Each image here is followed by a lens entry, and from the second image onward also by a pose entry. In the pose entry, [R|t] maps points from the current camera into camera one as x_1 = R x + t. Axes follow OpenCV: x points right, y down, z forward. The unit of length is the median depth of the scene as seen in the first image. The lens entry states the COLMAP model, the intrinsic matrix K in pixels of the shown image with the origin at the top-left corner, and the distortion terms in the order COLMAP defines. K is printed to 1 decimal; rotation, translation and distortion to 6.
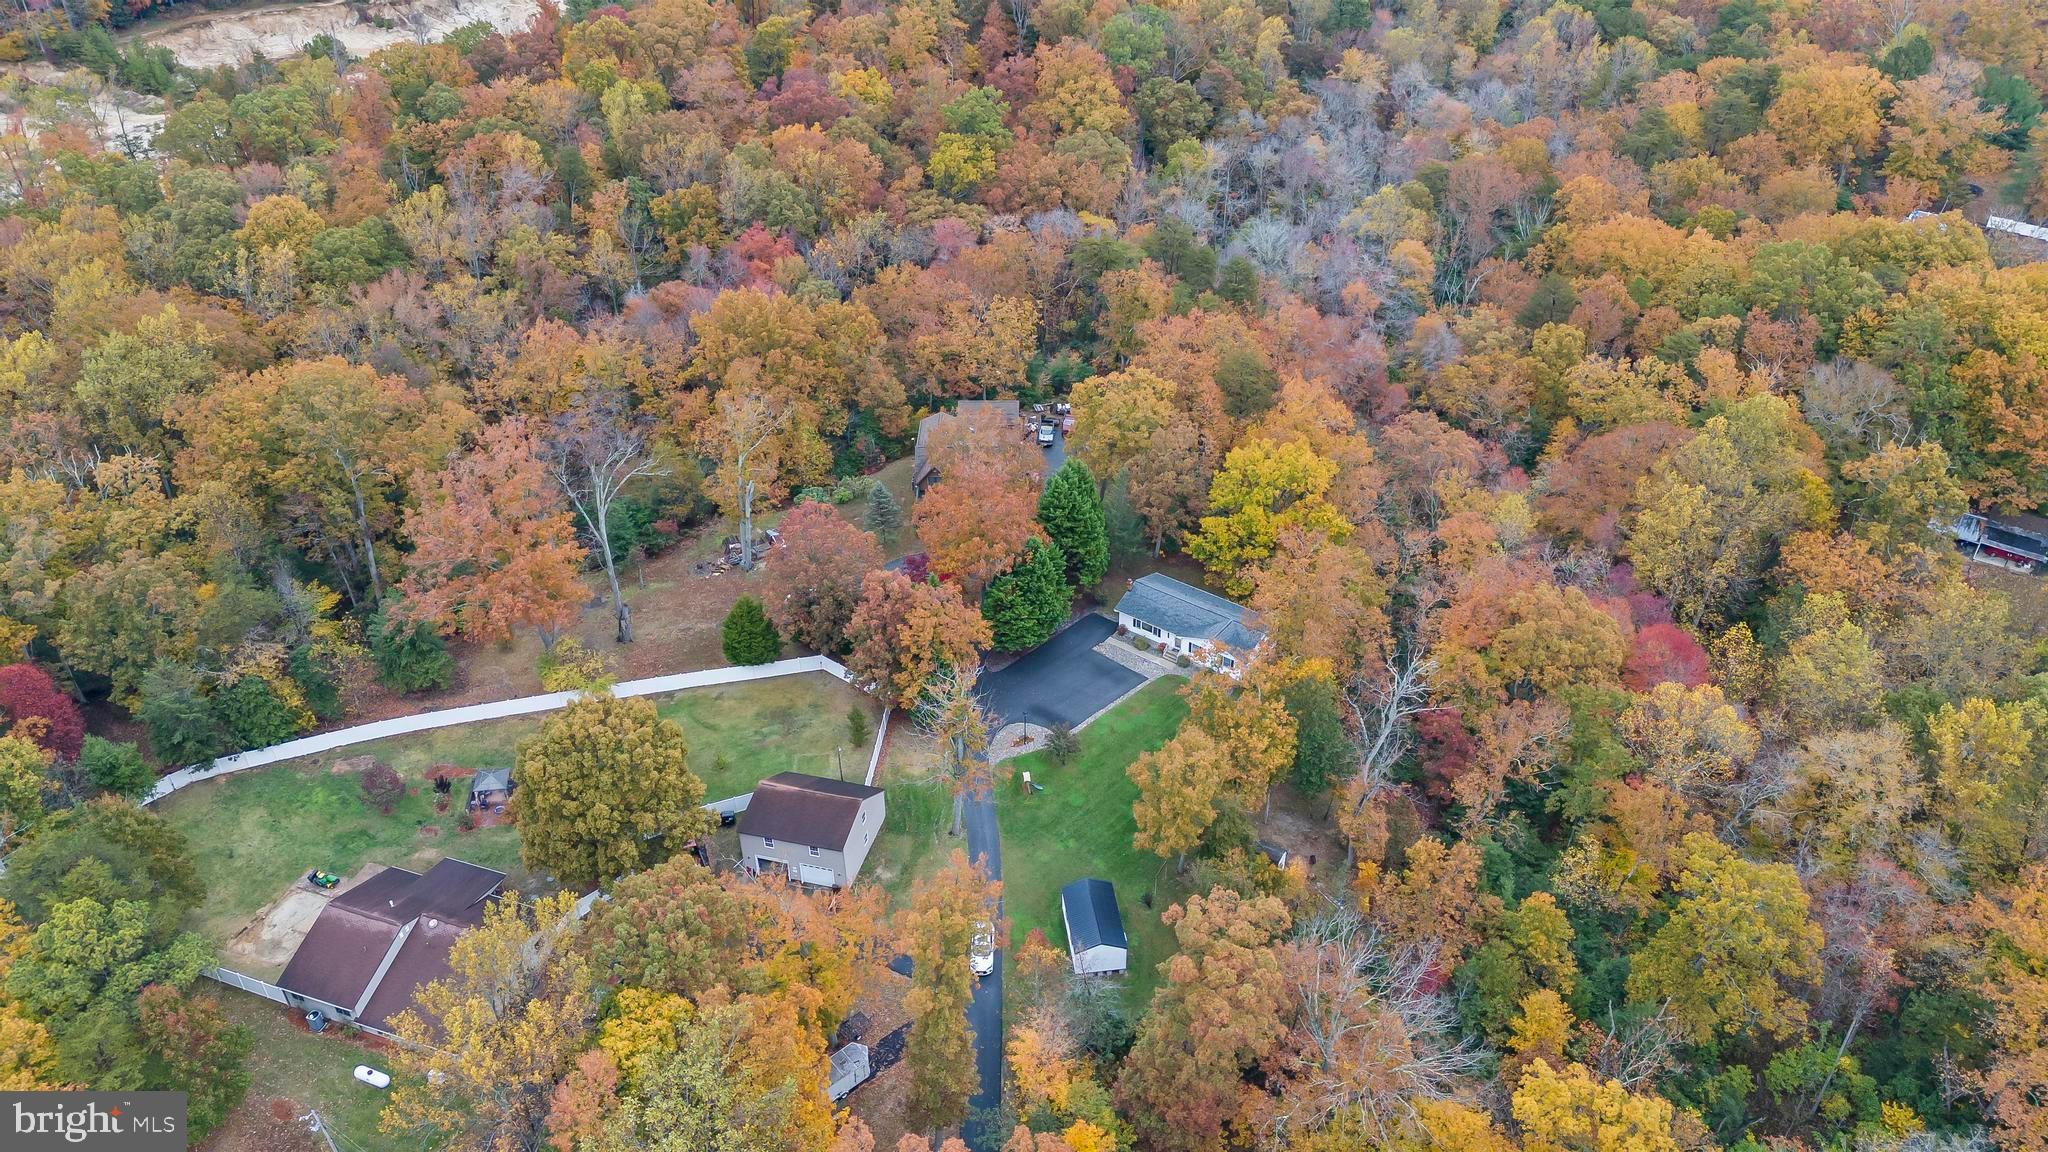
lens RADIAL K [[1475.8, 0, 1024.0], [0, 1475.8, 576.0], [0, 0, 1]] dist [0.019515, -0.005632]
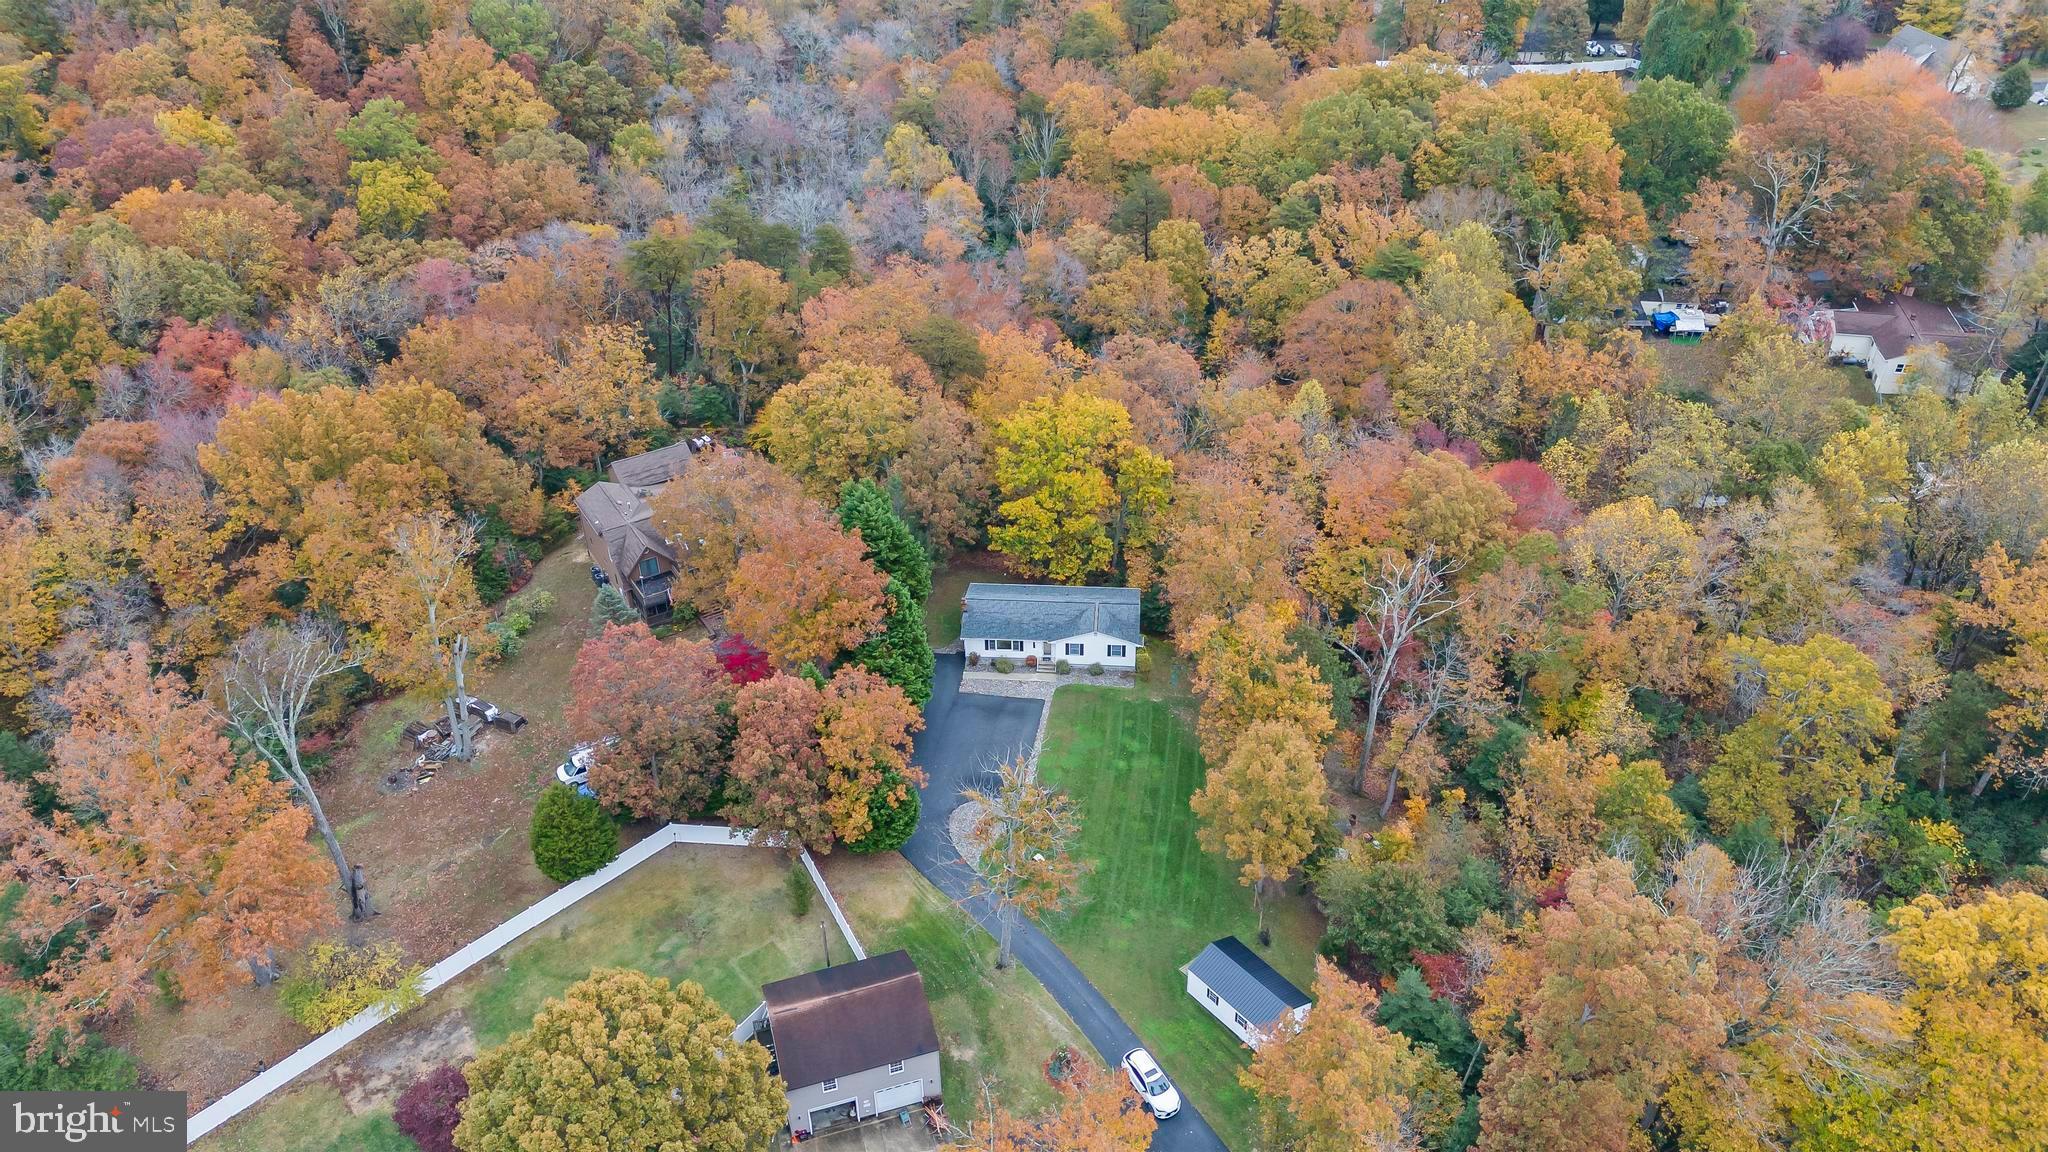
lens RADIAL K [[1475.8, 0, 1024.0], [0, 1475.8, 576.0], [0, 0, 1]] dist [0.019515, -0.005632]
pose [[0.839037, -0.309841, 0.447232, -0.244293], [0.311564, 0.947500, 0.071911, -0.053583], [-0.446033, 0.079005, 0.891523, 0.220300]]
